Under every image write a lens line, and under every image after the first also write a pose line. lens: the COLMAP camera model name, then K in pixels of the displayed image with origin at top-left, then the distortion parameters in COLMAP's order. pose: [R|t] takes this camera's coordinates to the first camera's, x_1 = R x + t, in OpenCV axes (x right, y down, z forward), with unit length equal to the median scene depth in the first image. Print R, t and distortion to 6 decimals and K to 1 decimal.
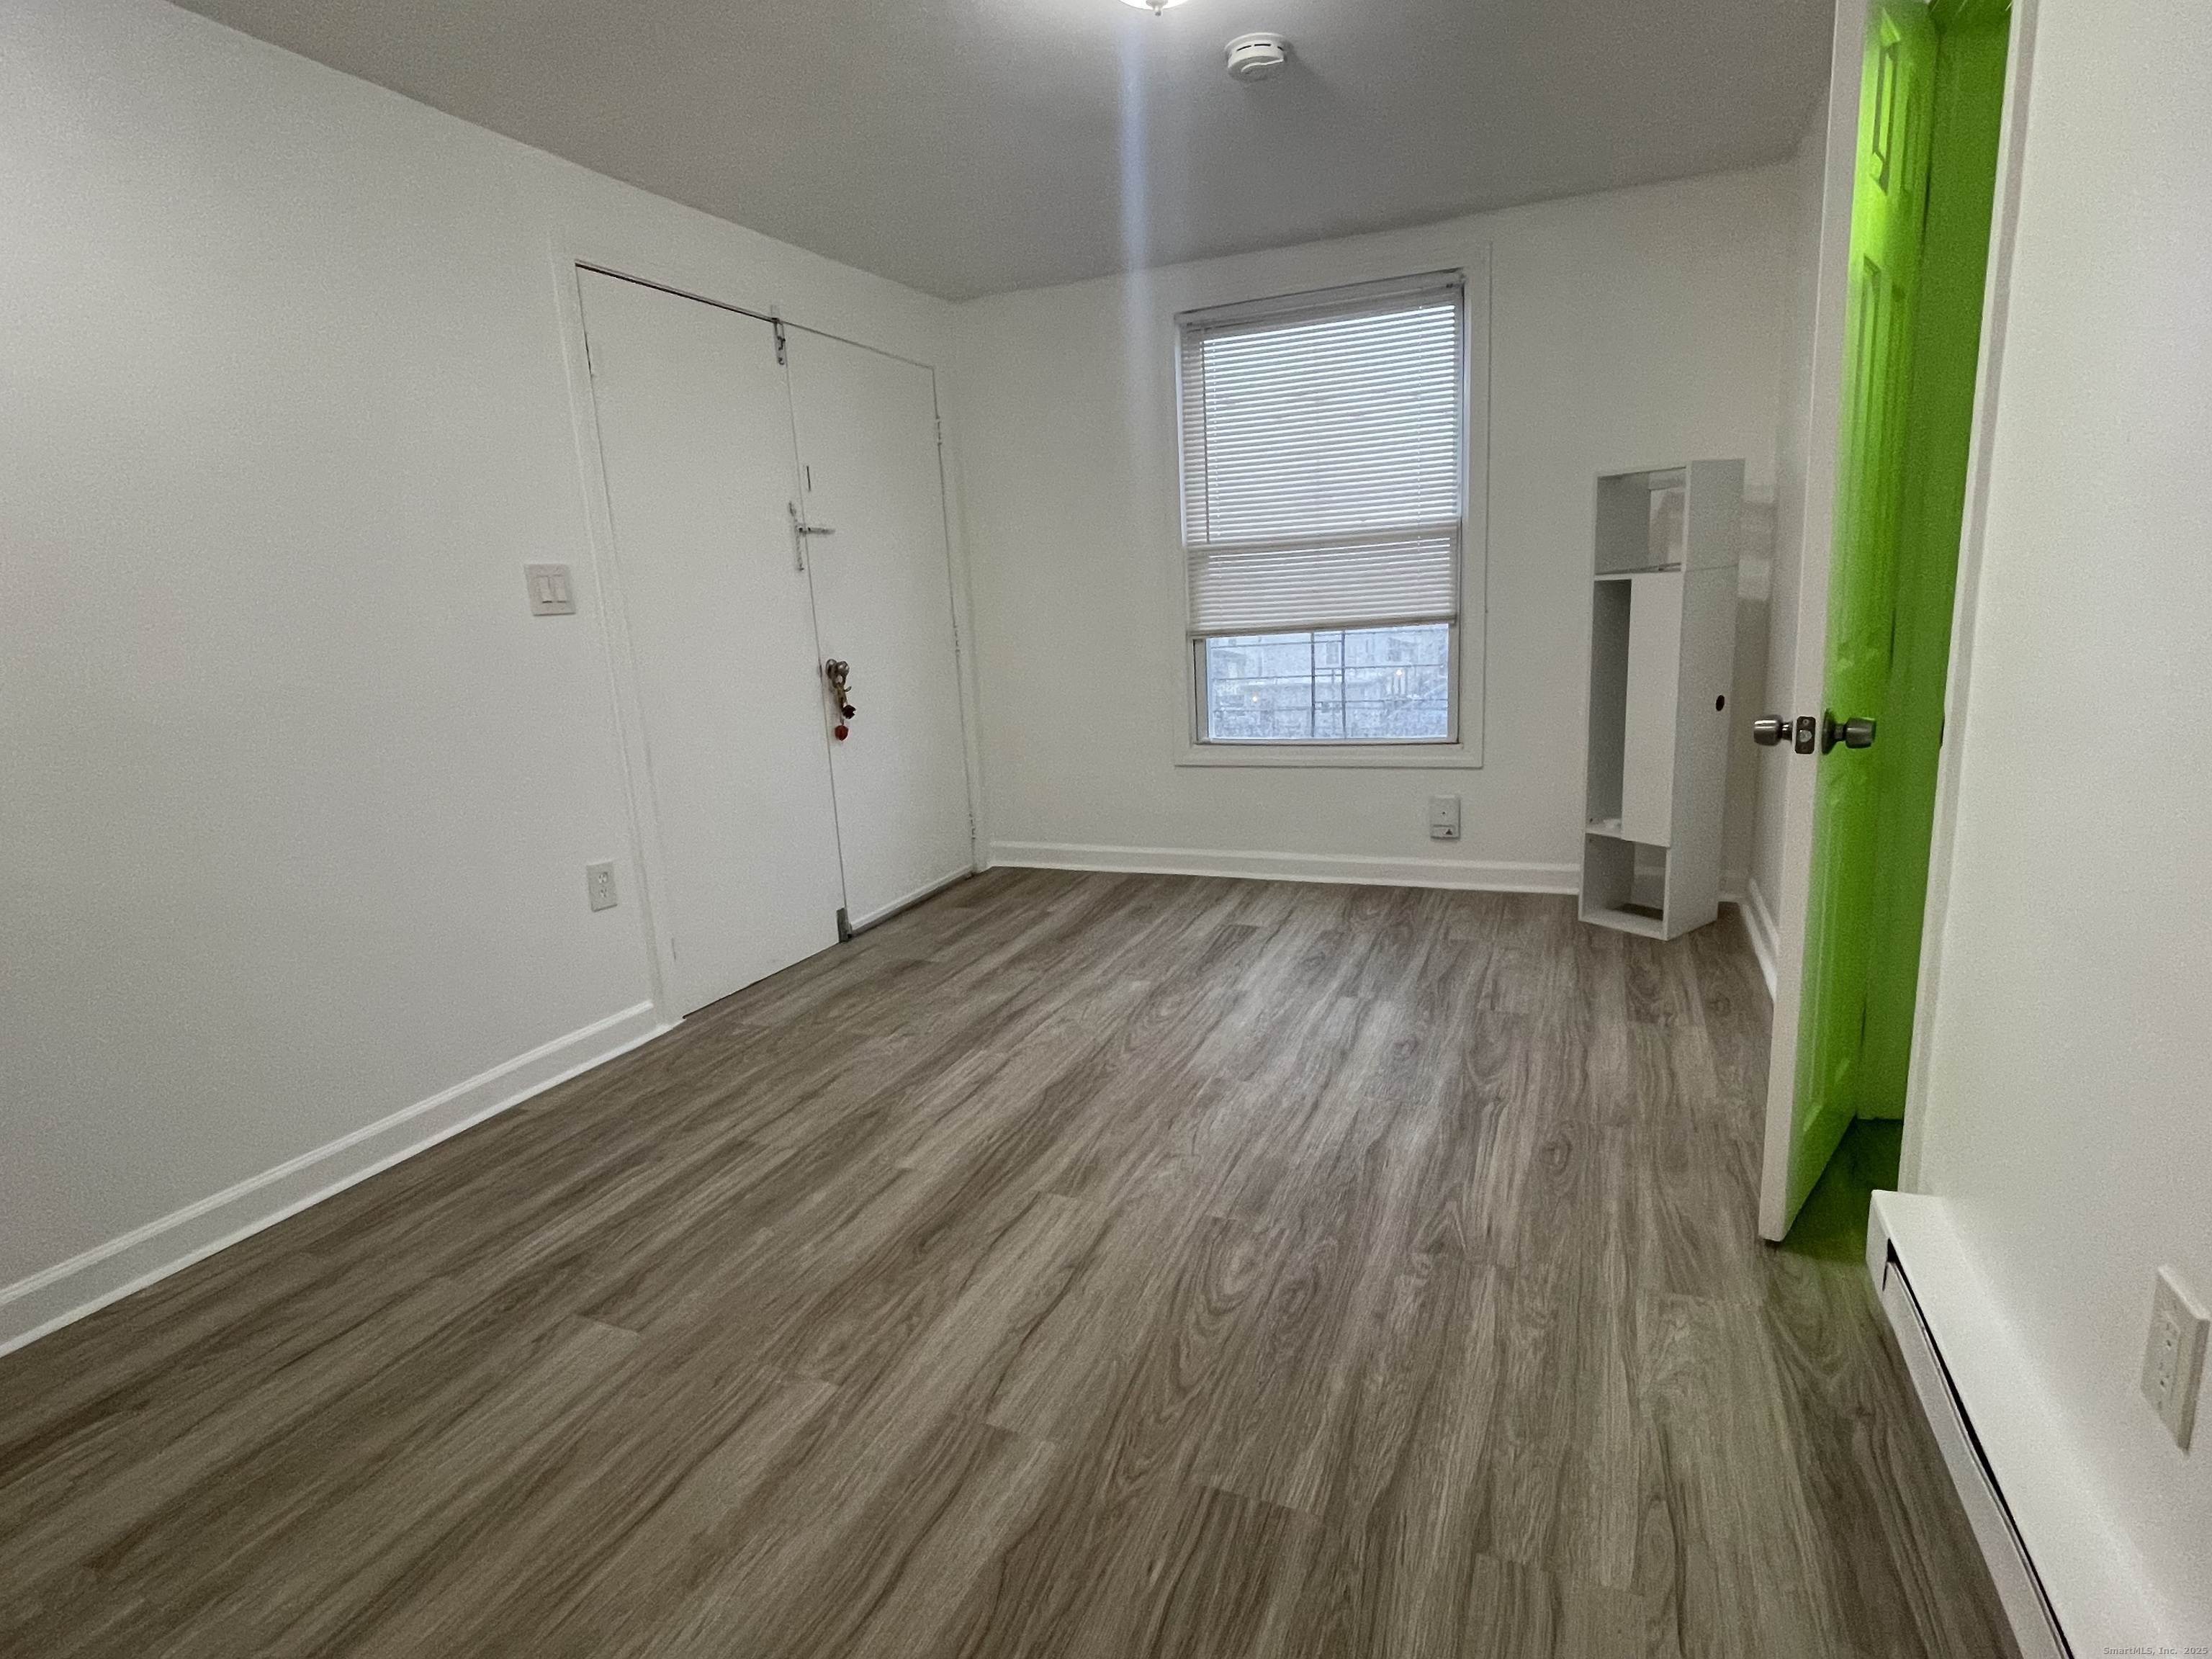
lens RADIAL K [[1126.9, 0, 1119.9], [0, 1126.9, 840.5], [0, 0, 1]] dist [-0.018478, 0.004424]
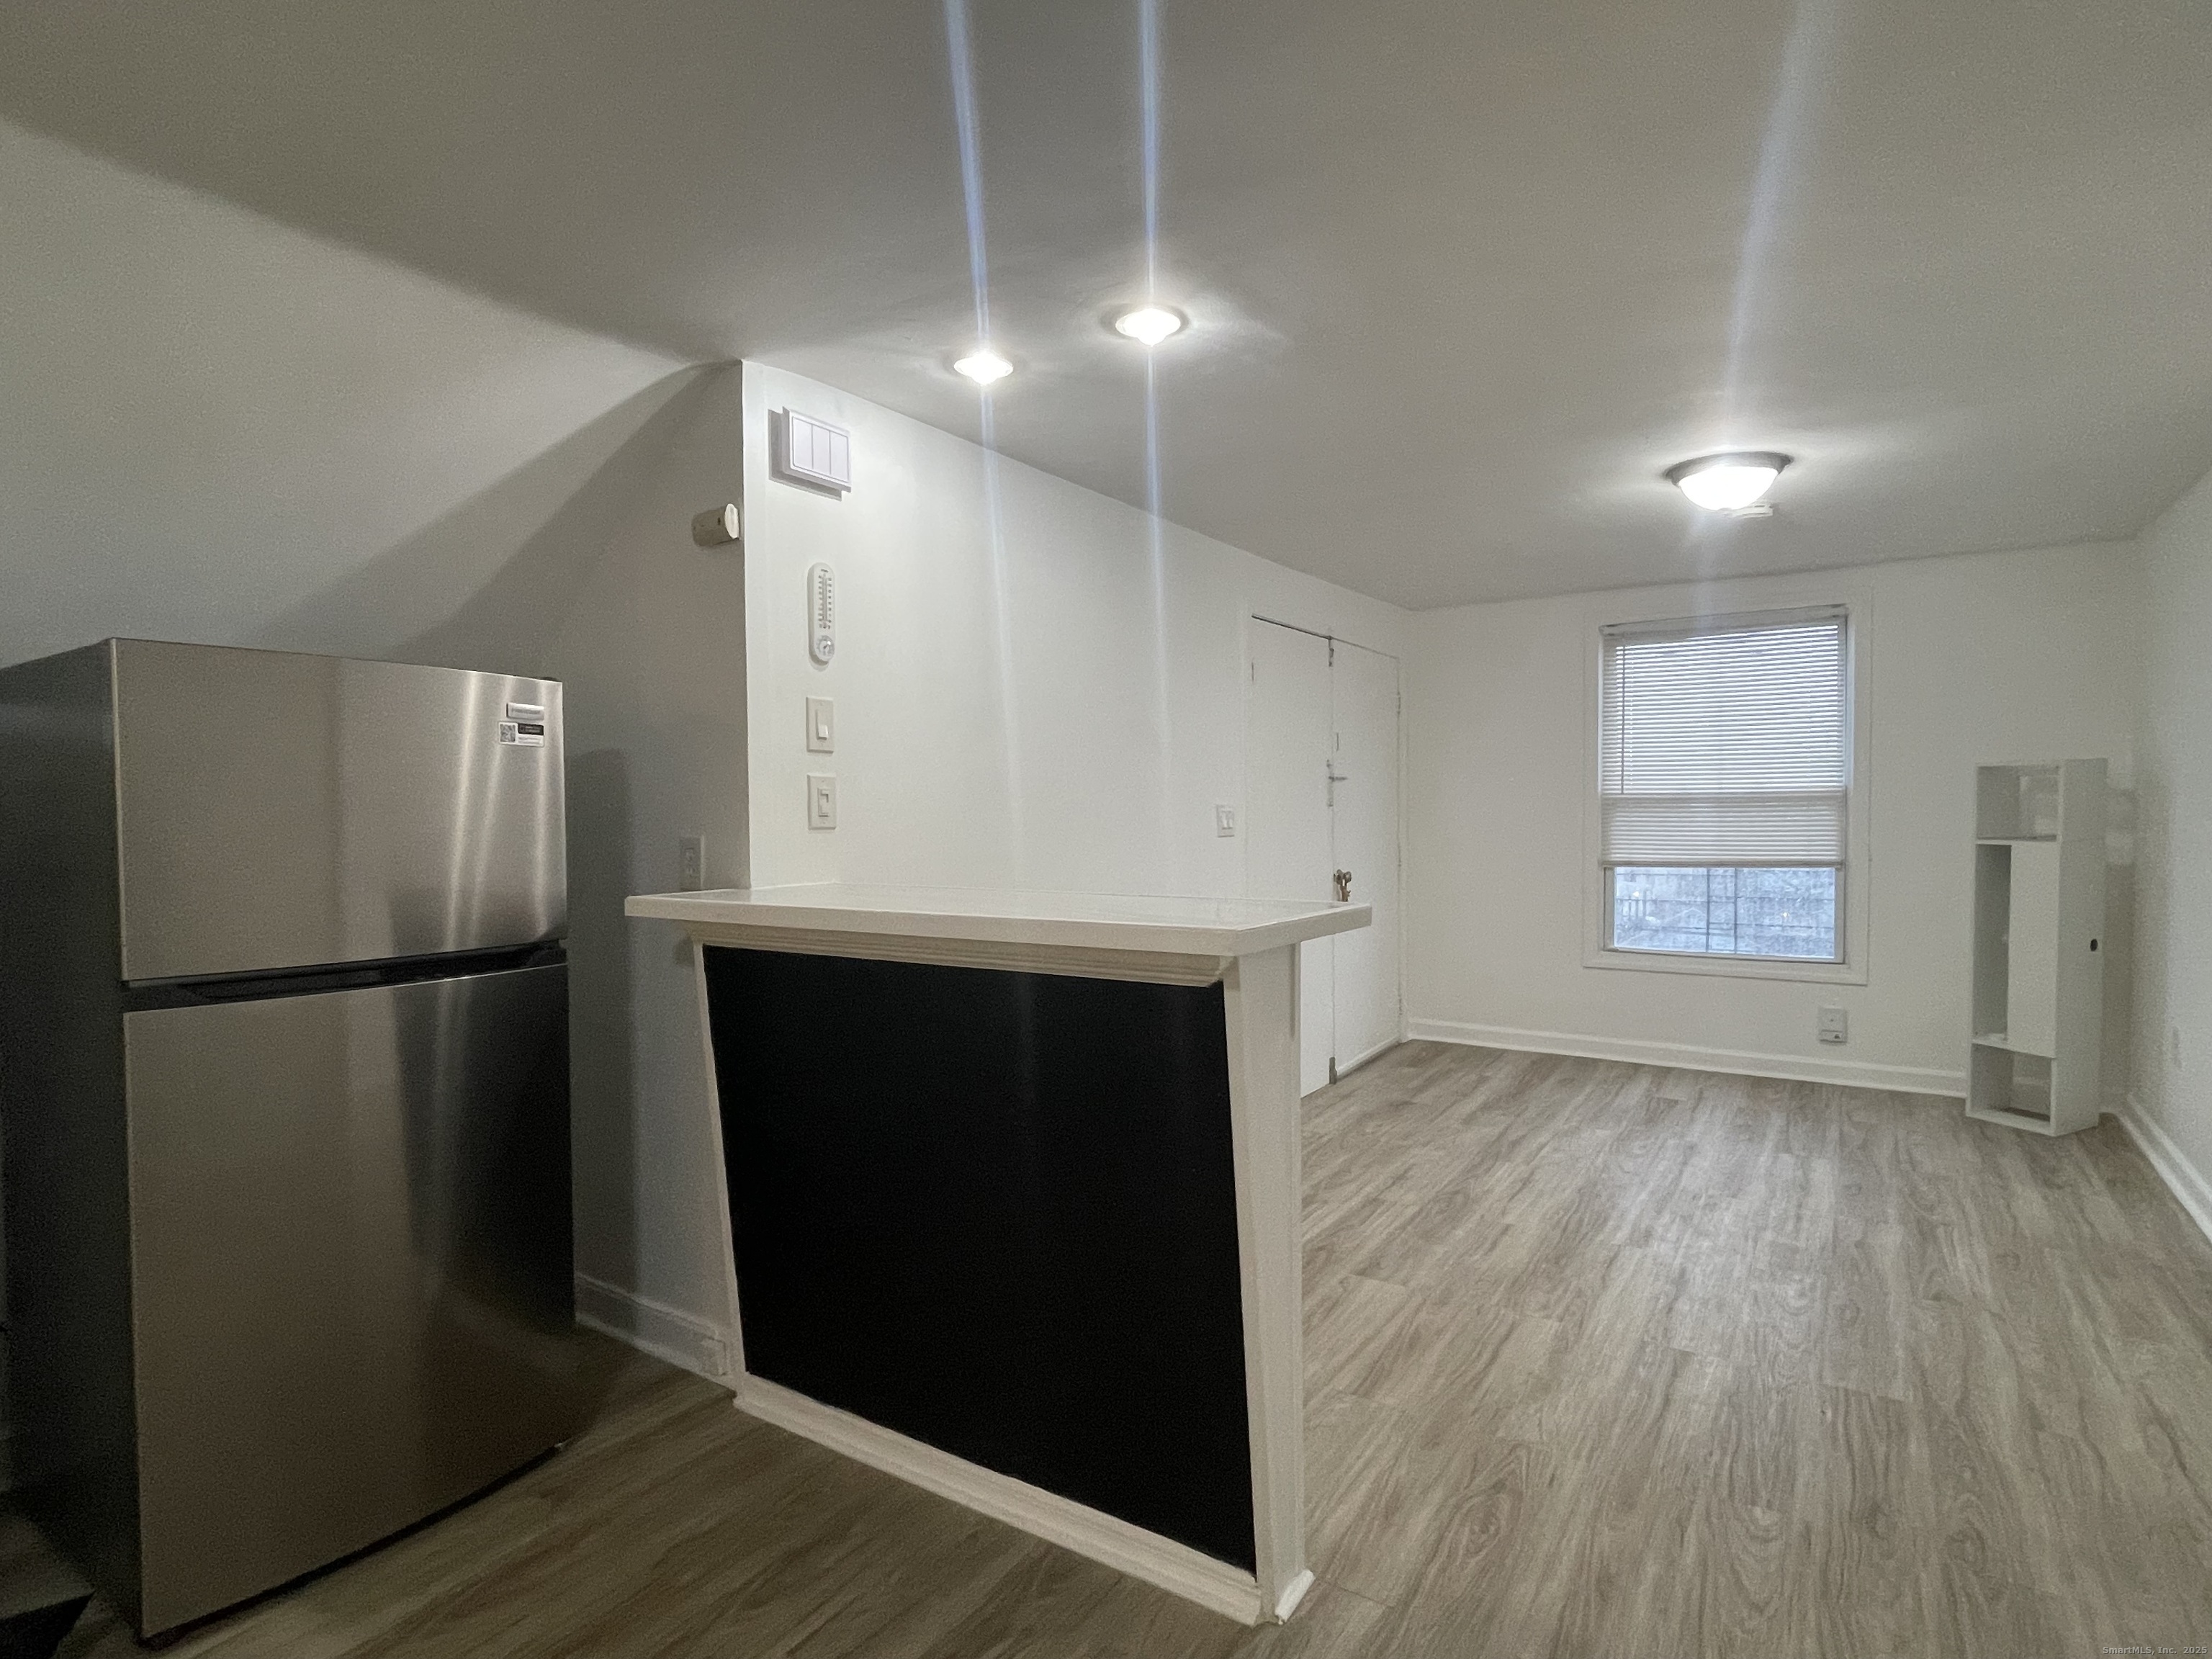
lens RADIAL K [[1126.9, 0, 1104.6], [0, 1126.9, 831.0], [0, 0, 1]] dist [-0.018478, 0.004424]
pose [[0.979985, 0.047624, -0.193292, -0.303804], [-0.082058, 0.981274, -0.174261, 0.058494], [0.181373, 0.186635, 0.965542, -0.412214]]
